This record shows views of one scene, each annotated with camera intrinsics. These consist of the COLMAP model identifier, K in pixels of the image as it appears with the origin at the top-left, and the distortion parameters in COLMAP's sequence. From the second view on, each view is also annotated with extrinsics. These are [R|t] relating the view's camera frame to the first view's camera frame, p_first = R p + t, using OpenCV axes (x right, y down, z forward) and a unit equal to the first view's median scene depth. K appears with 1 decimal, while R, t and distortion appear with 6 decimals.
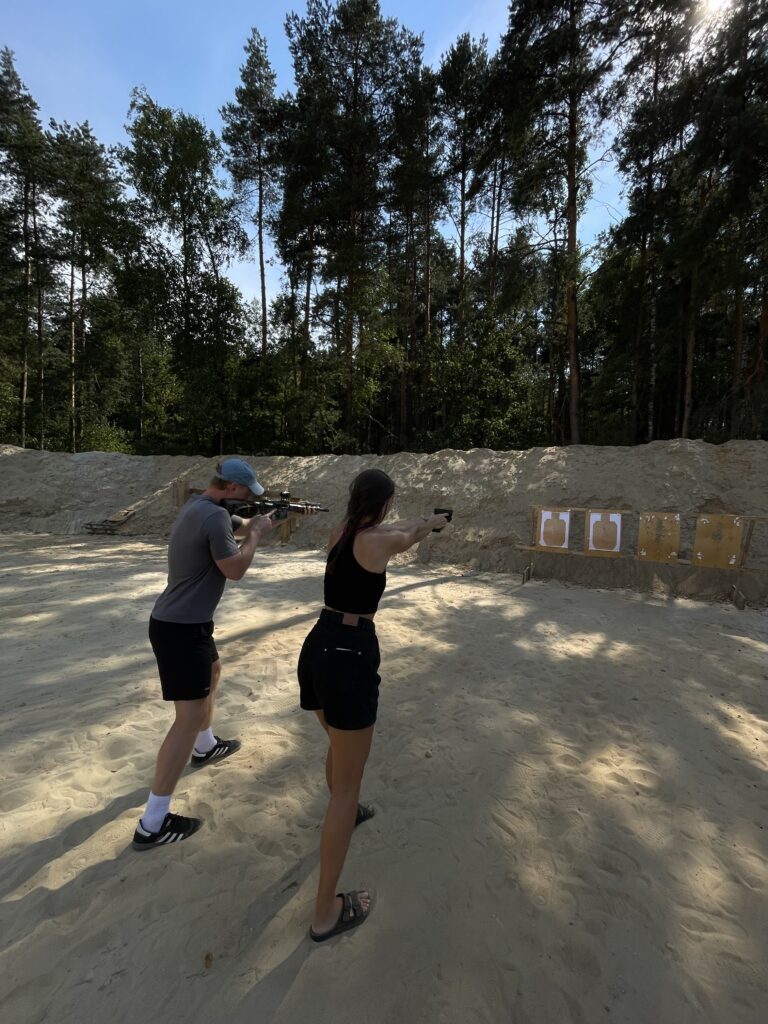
lens RADIAL K [[416.5, 0, 384.0], [0, 416.5, 512.0], [0, 0, 1]] dist [-0.000920, -0.000117]
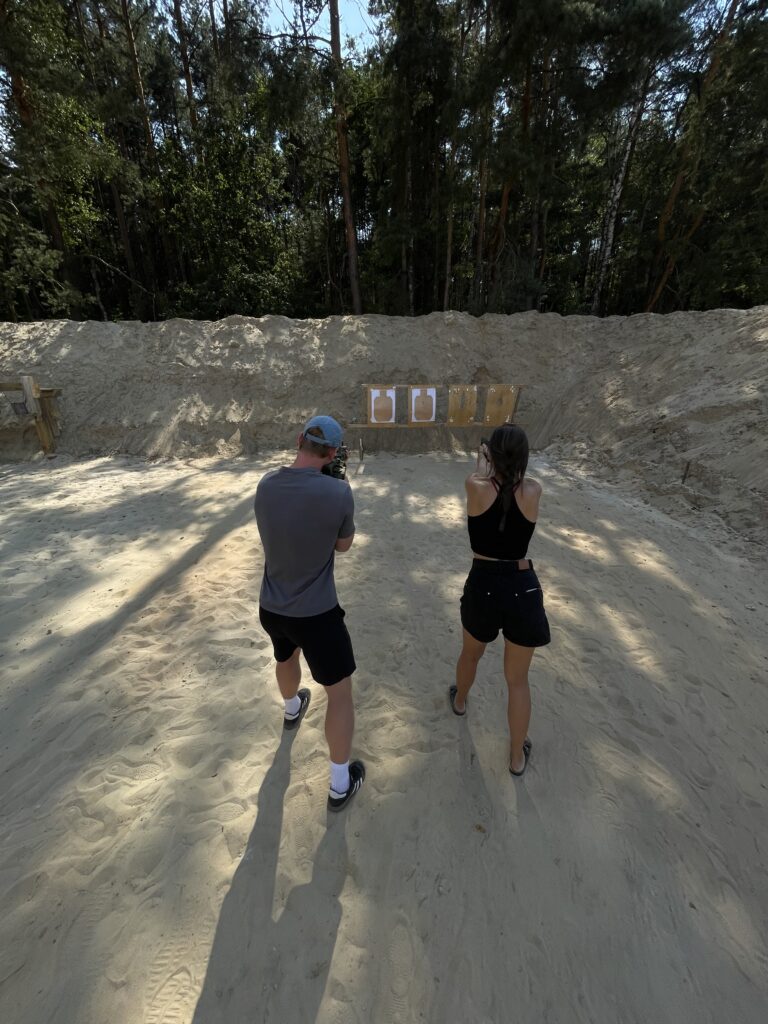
lens RADIAL K [[416.5, 0, 384.0], [0, 416.5, 512.0], [0, 0, 1]] dist [-0.000920, -0.000117]
pose [[0.833516, -0.227712, 0.503387, -0.148880], [0.057179, 0.941776, 0.331344, -0.044070], [-0.549529, -0.247397, 0.798006, 0.047935]]
